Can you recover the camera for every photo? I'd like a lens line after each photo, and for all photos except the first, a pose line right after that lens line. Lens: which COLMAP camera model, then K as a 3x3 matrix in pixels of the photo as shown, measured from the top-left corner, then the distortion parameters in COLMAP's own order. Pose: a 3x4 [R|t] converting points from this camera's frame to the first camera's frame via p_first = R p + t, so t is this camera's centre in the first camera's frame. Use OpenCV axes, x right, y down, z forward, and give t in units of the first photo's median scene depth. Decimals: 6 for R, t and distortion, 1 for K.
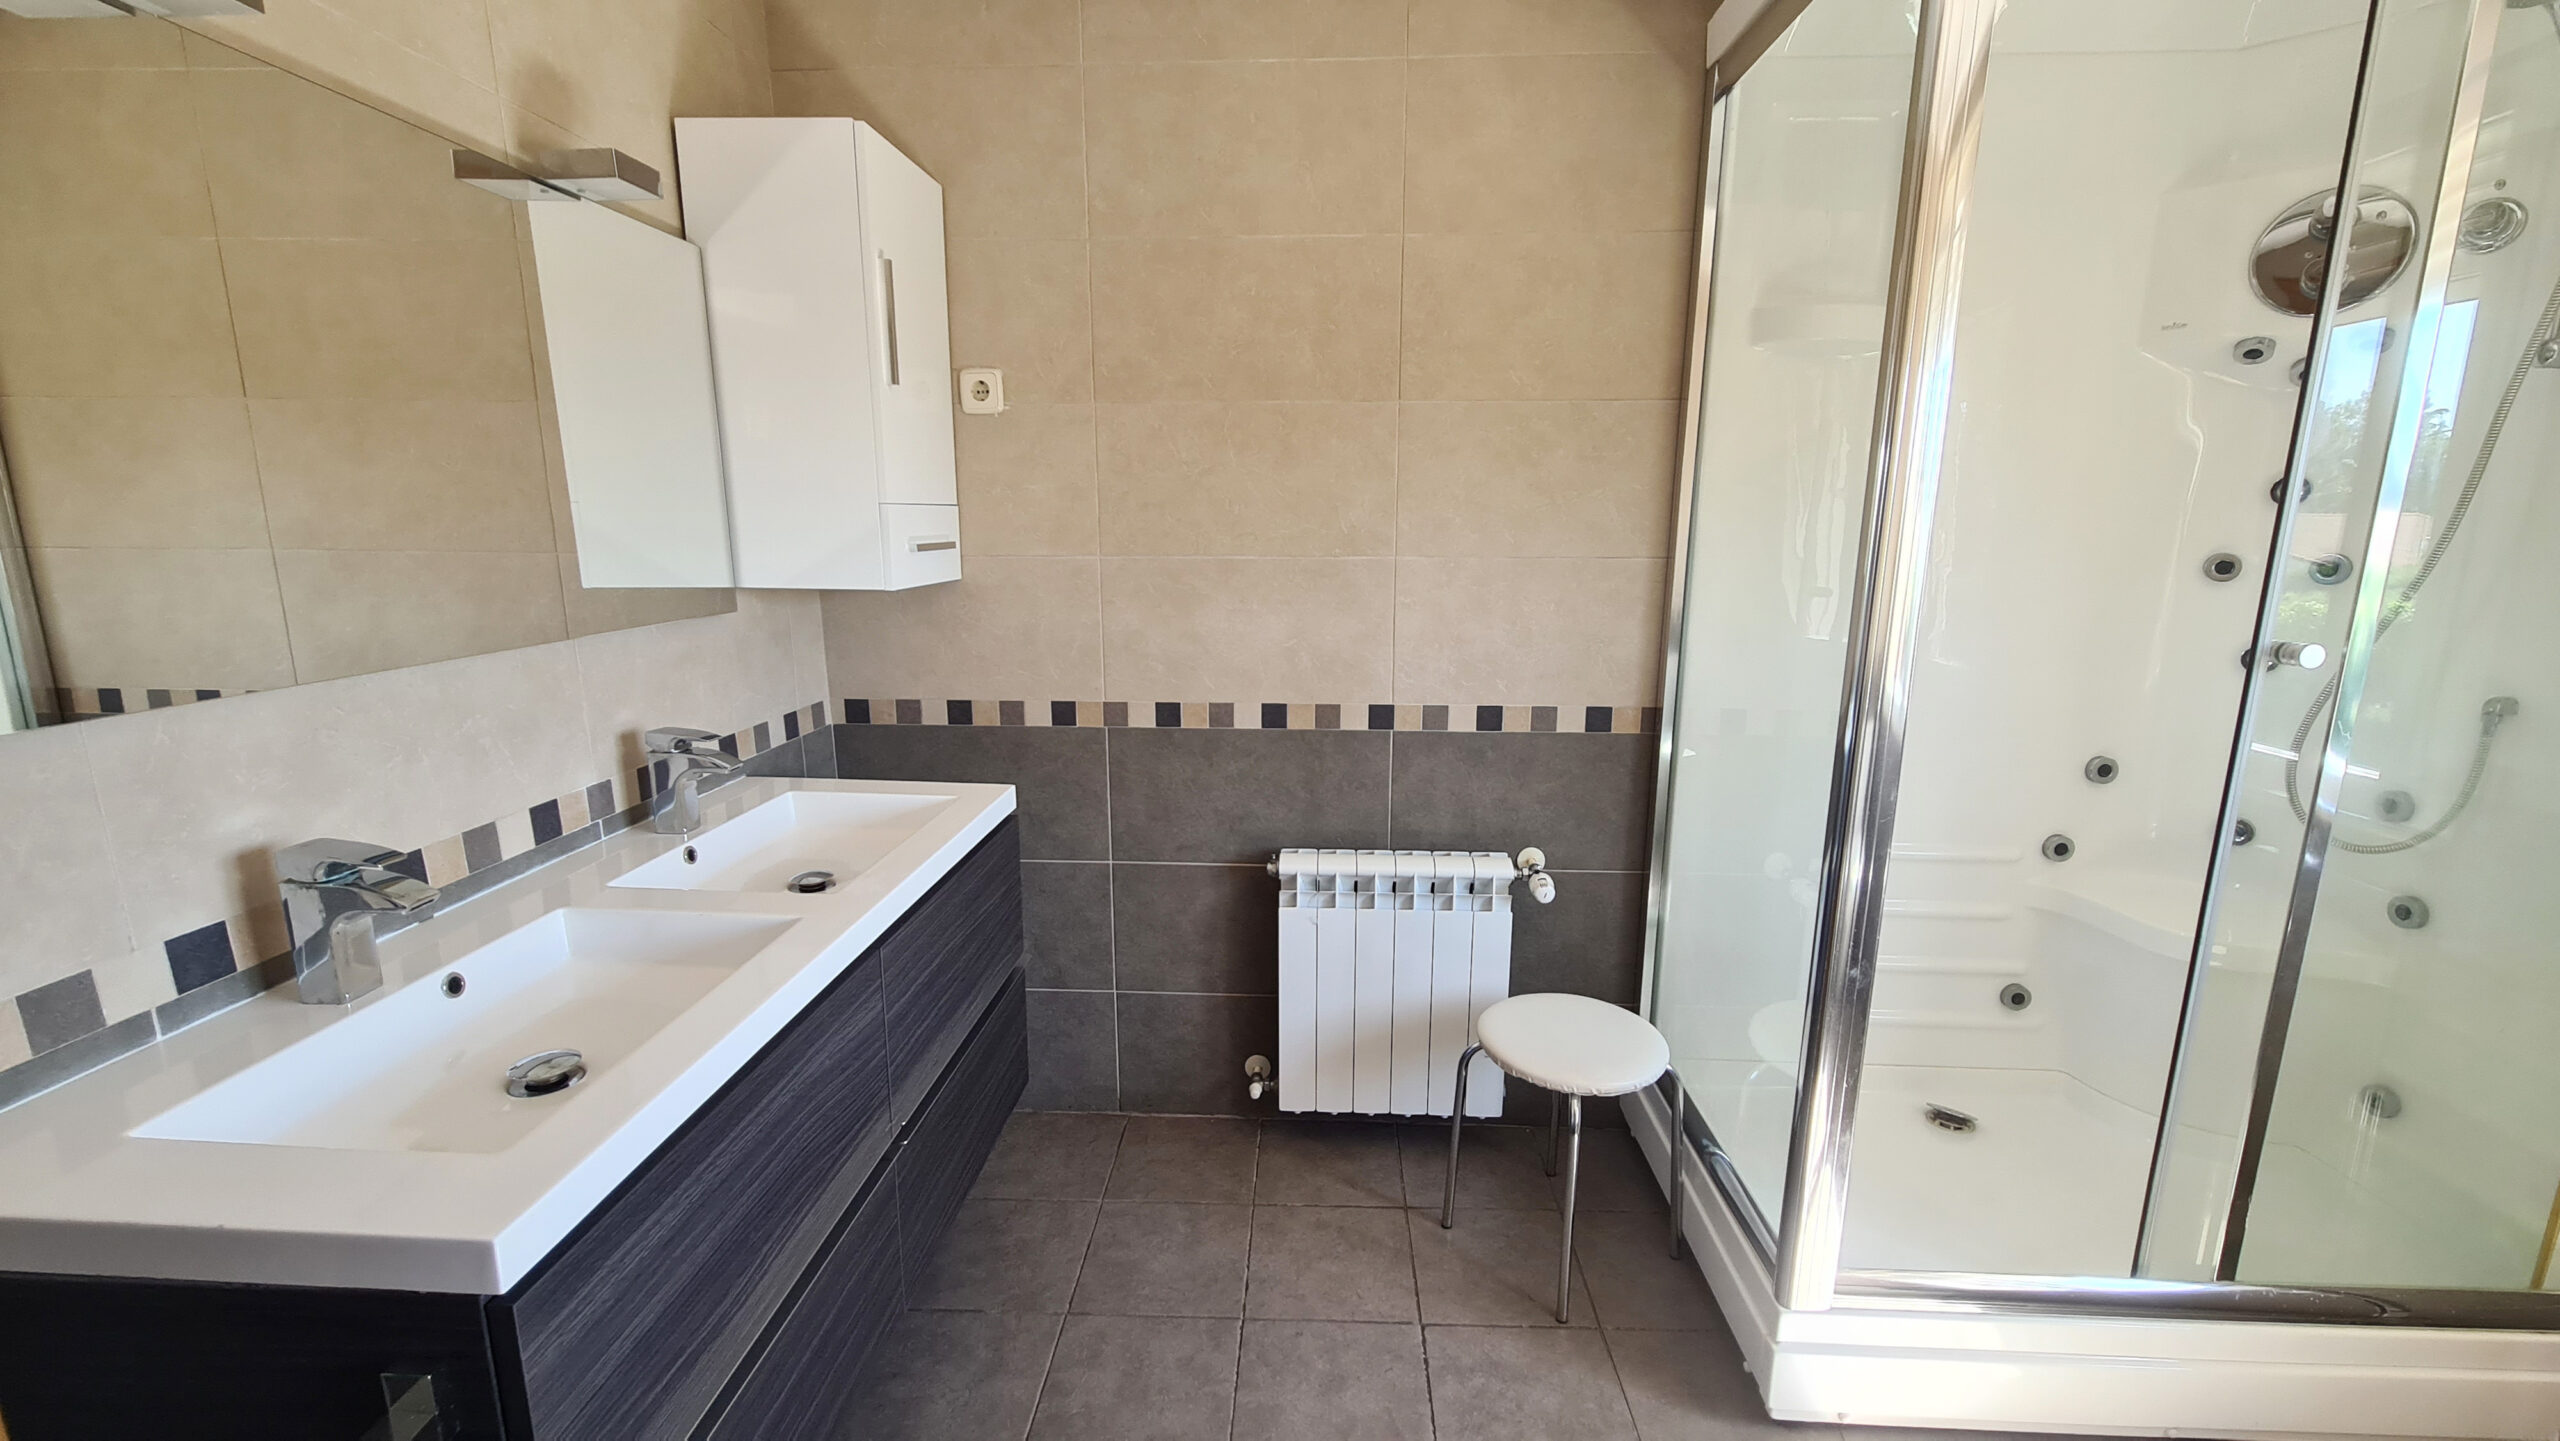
lens RADIAL K [[1052.0, 0, 1282.7], [0, 1052.0, 720.9], [0, 0, 1]] dist [0.001335, -0.002551]
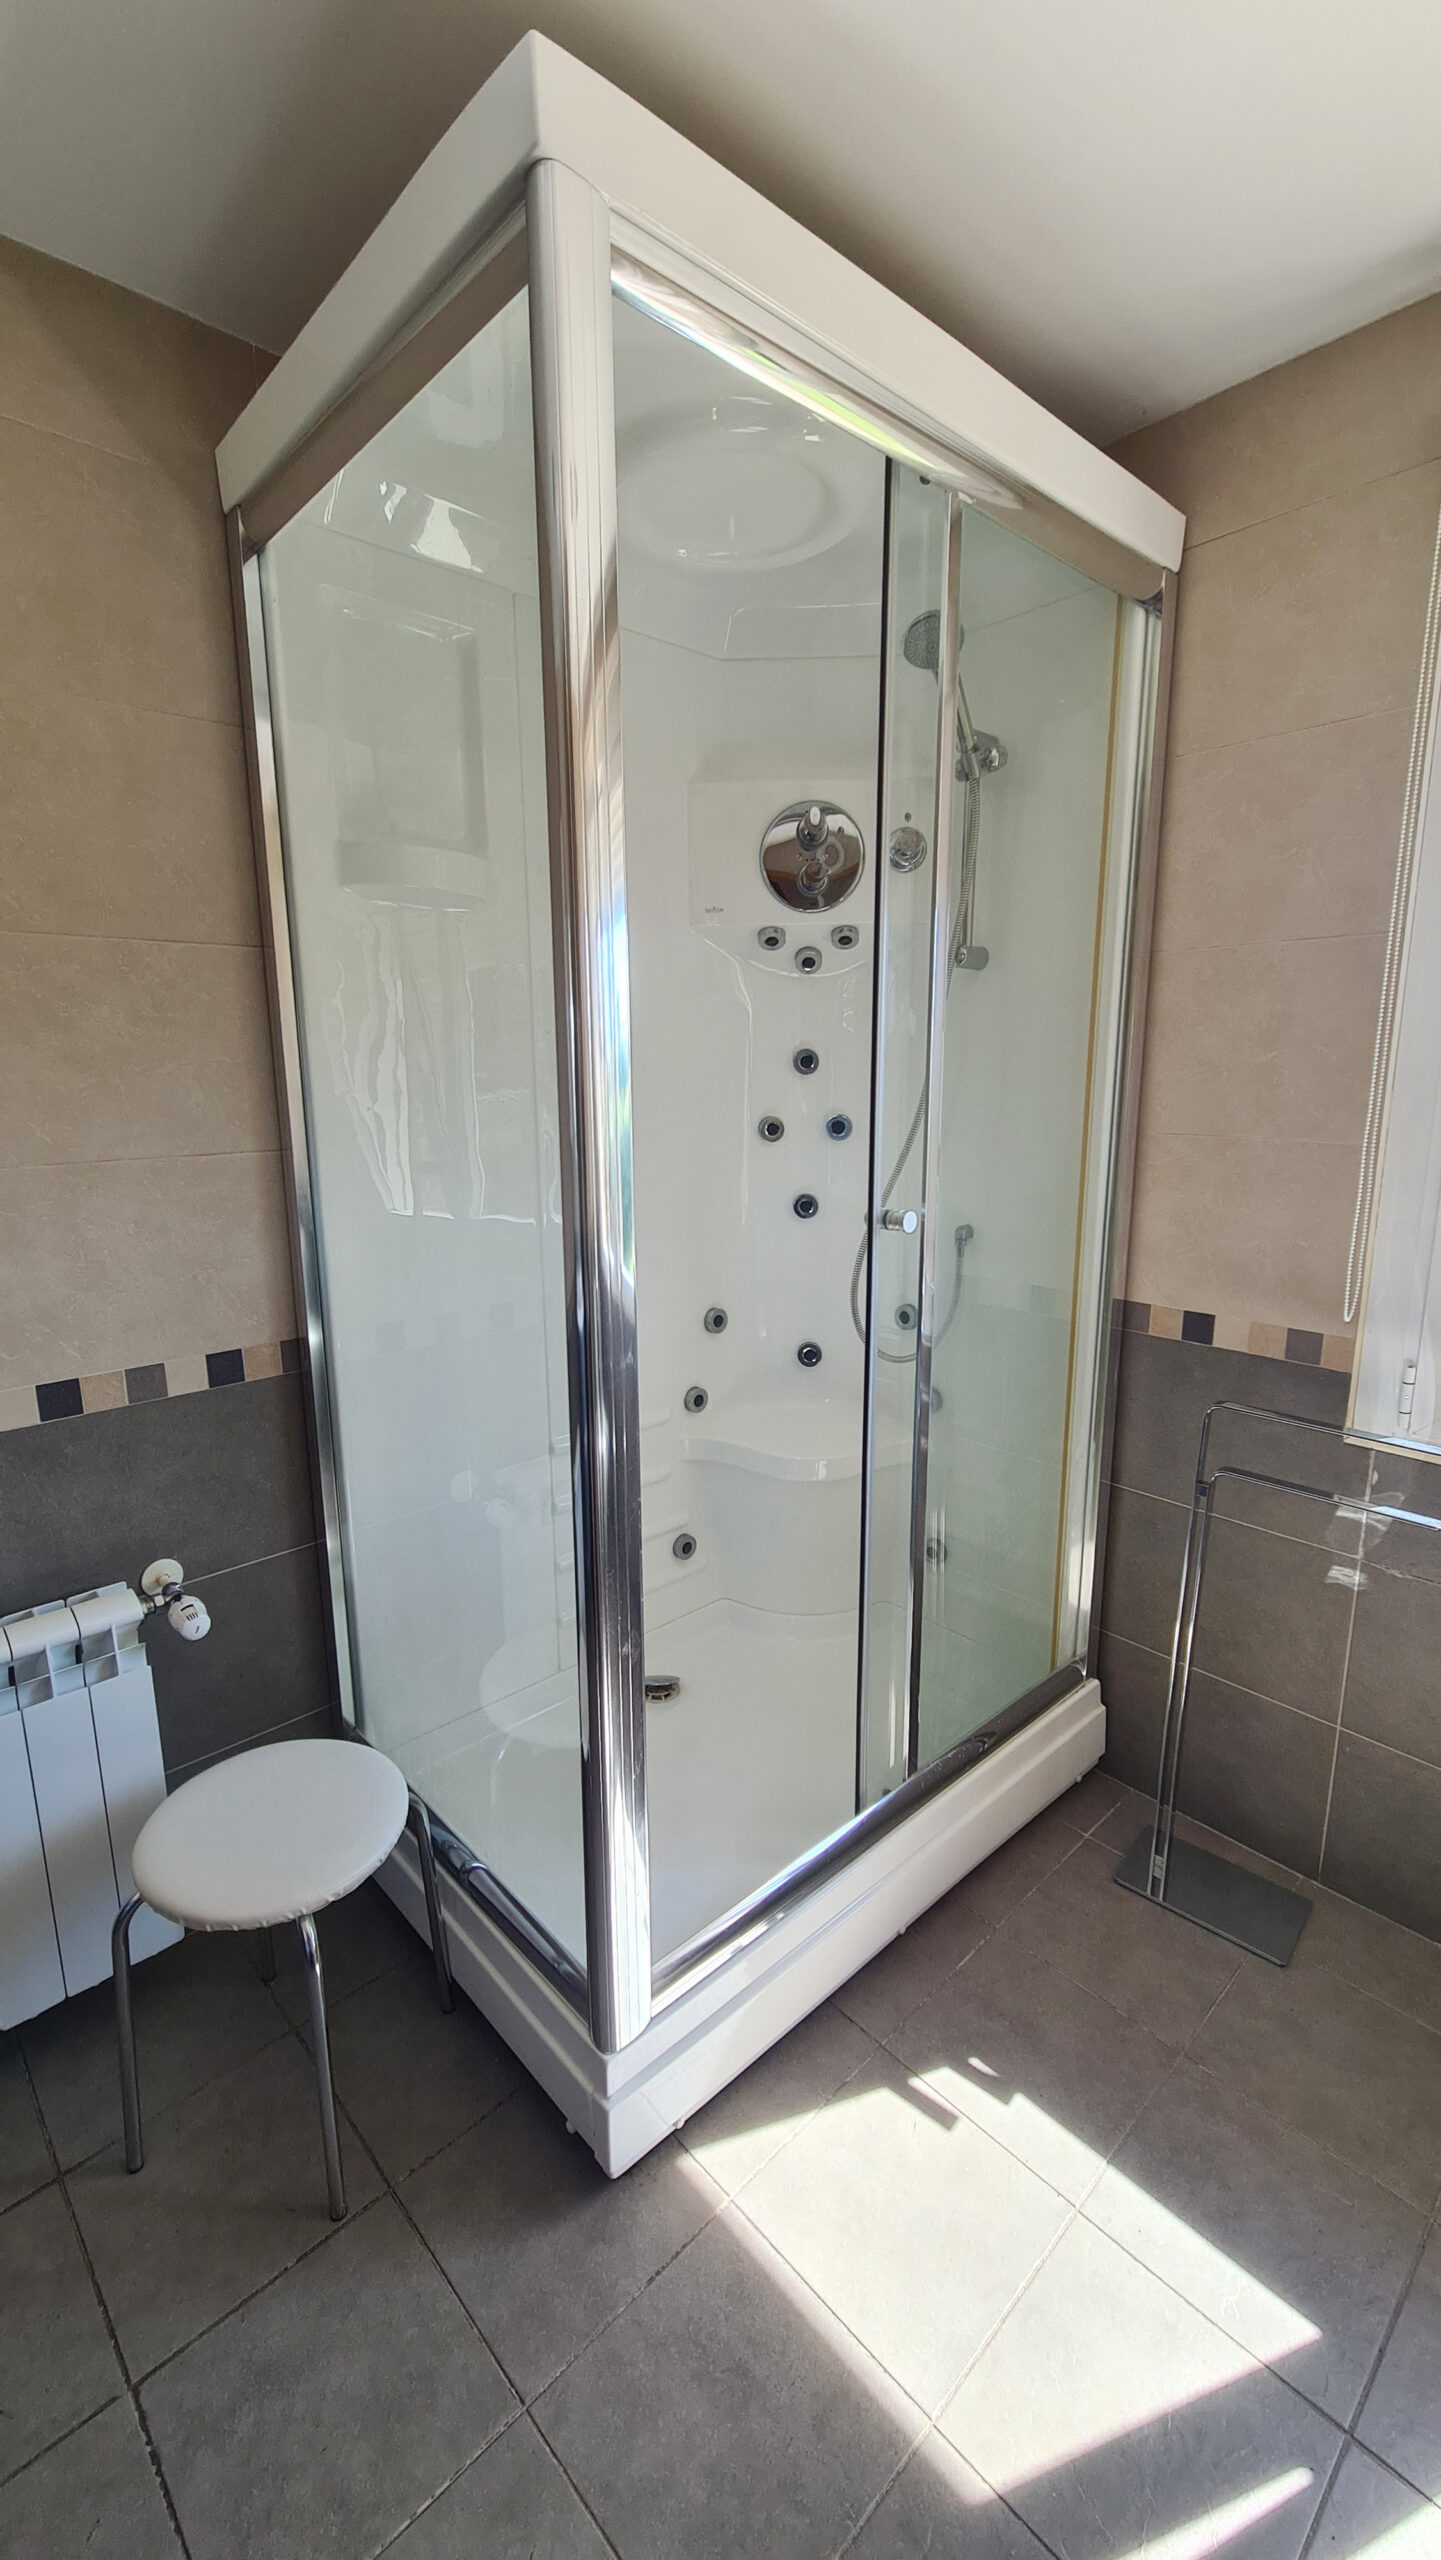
lens RADIAL K [[1052.0, 0, 719.6], [0, 1052.0, 1286.6], [0, 0, 1]] dist [0.001335, -0.002551]
pose [[0.704846, -0.154824, 0.692259, 0.040493], [0.145401, 0.986703, 0.072631, -0.067996], [-0.694299, 0.049461, 0.717985, 0.229019]]
